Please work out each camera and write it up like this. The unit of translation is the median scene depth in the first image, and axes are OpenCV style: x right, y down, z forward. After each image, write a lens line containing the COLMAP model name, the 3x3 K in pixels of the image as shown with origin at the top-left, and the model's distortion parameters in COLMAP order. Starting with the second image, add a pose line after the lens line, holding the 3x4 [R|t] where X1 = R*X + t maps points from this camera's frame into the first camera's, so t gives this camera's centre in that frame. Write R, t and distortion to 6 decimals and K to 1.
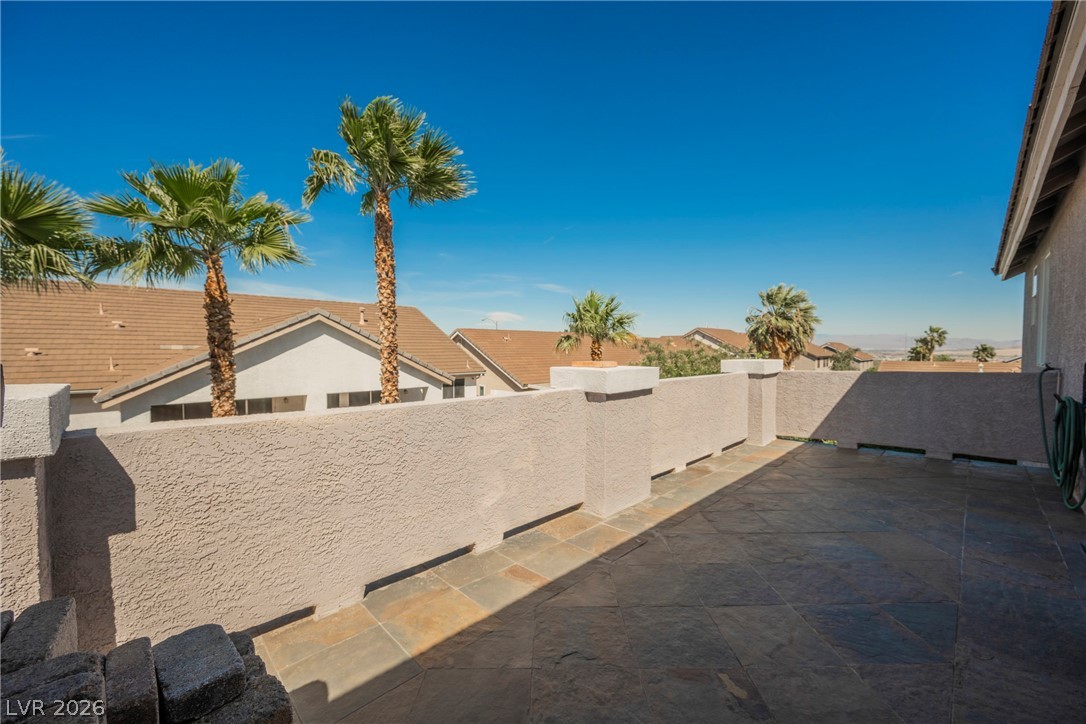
lens RADIAL K [[426.0, 0, 544.4], [0, 426.0, 363.3], [0, 0, 1]] dist [-0.000551, 0.000148]
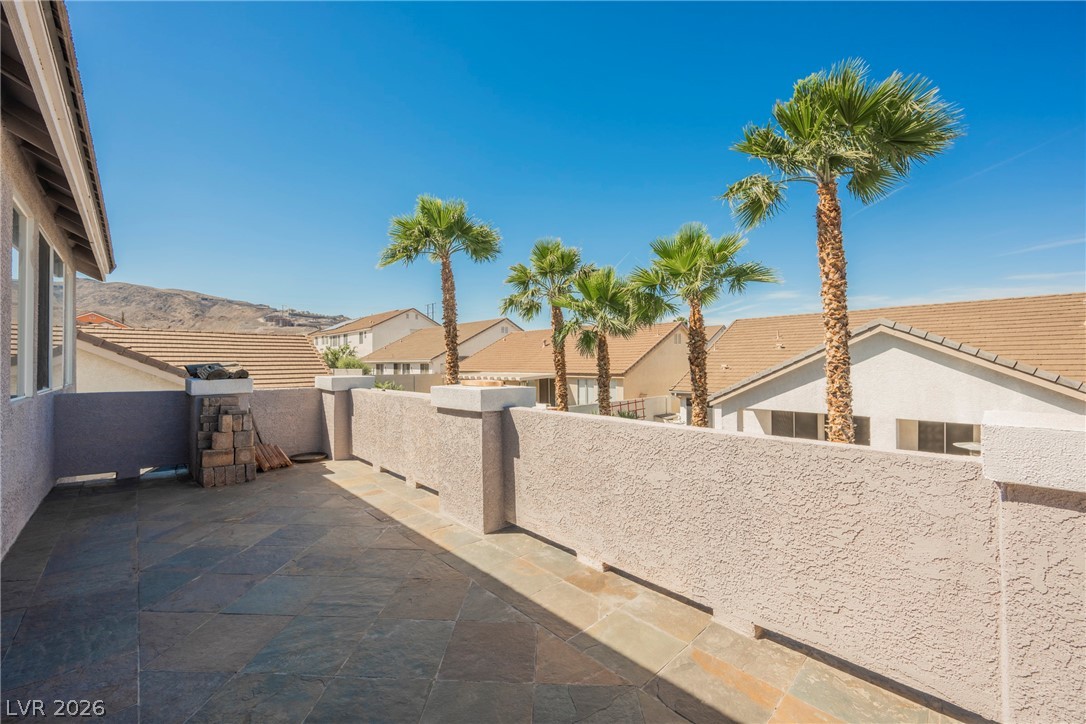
lens RADIAL K [[426.0, 0, 543.6], [0, 426.0, 359.0], [0, 0, 1]] dist [-0.000551, 0.000148]
pose [[-0.014943, -0.012939, -0.999805, 0.461541], [-0.032516, 0.999394, -0.012448, -0.018403], [0.999360, 0.032323, -0.015355, 0.456571]]
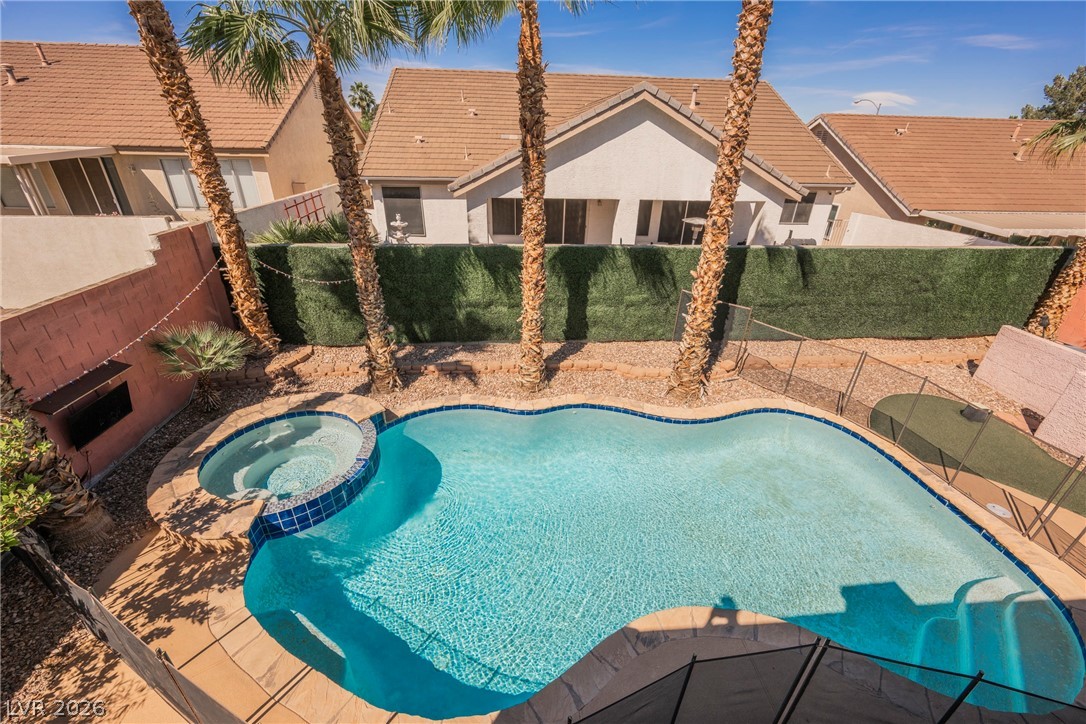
lens RADIAL K [[426.0, 0, 542.7], [0, 426.0, 357.9], [0, 0, 1]] dist [-0.000551, 0.000148]
pose [[0.772726, 0.301049, -0.558807, -0.124220], [-0.042770, 0.903065, 0.427370, 0.001409], [0.633298, -0.306340, 0.710697, 0.242071]]
